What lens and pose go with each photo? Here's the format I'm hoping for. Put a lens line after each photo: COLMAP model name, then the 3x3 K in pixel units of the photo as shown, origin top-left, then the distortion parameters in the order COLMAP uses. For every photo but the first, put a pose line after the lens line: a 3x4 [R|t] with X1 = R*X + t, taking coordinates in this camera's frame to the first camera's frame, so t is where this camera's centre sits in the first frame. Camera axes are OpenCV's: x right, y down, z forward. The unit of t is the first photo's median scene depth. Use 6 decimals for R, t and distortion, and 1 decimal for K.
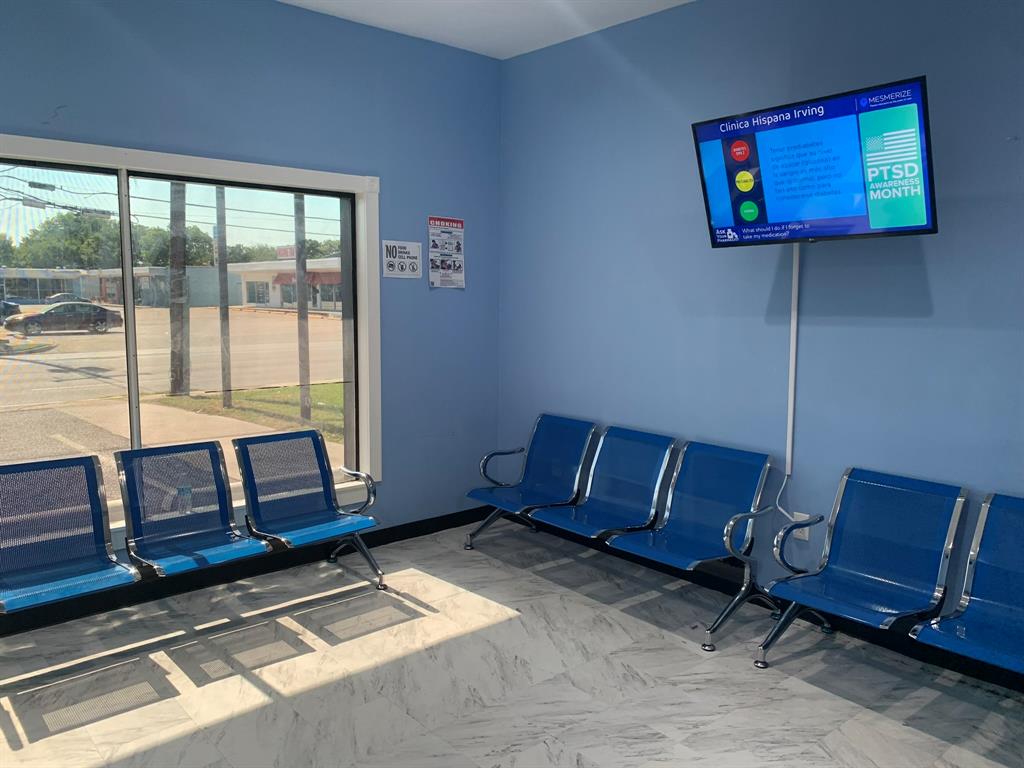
lens RADIAL K [[796.6, 0, 511.6], [0, 796.6, 359.5], [0, 0, 1]] dist [0.075888, -0.102747]
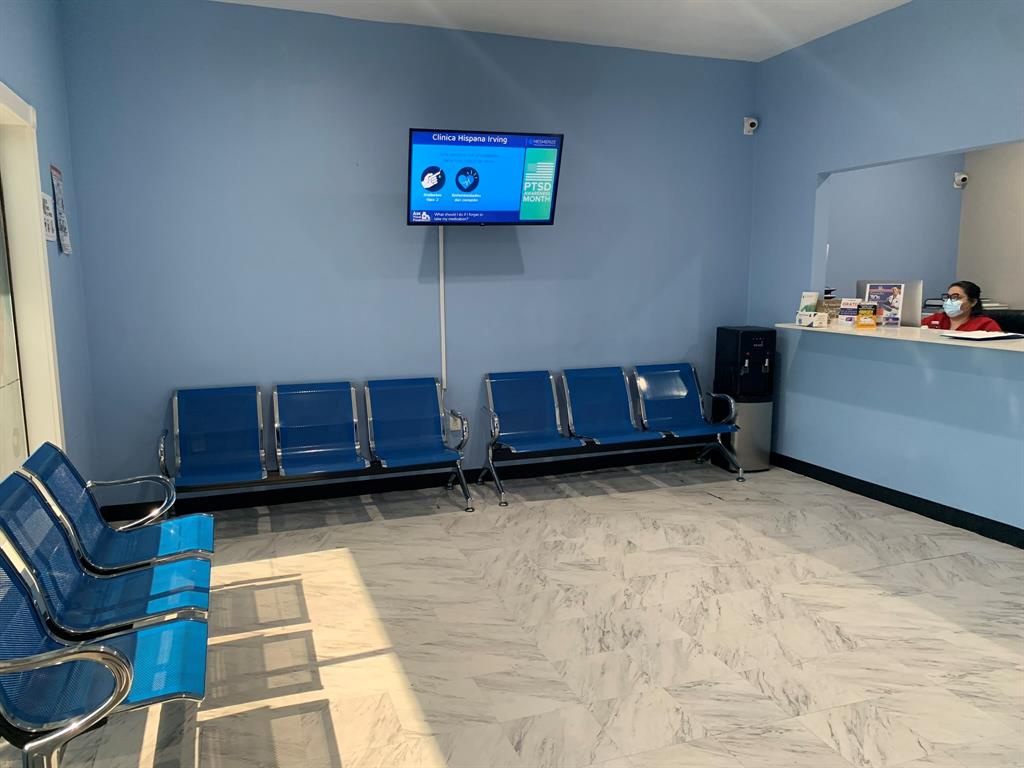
lens RADIAL K [[772.9, 0, 512.0], [0, 772.9, 384.0], [0, 0, 1]] dist [0.003219, -0.002365]
pose [[0.356060, -0.139699, 0.923962, -0.960292], [0.092738, 0.989164, 0.113820, -0.011569], [-0.929850, 0.045160, 0.365157, 0.421265]]
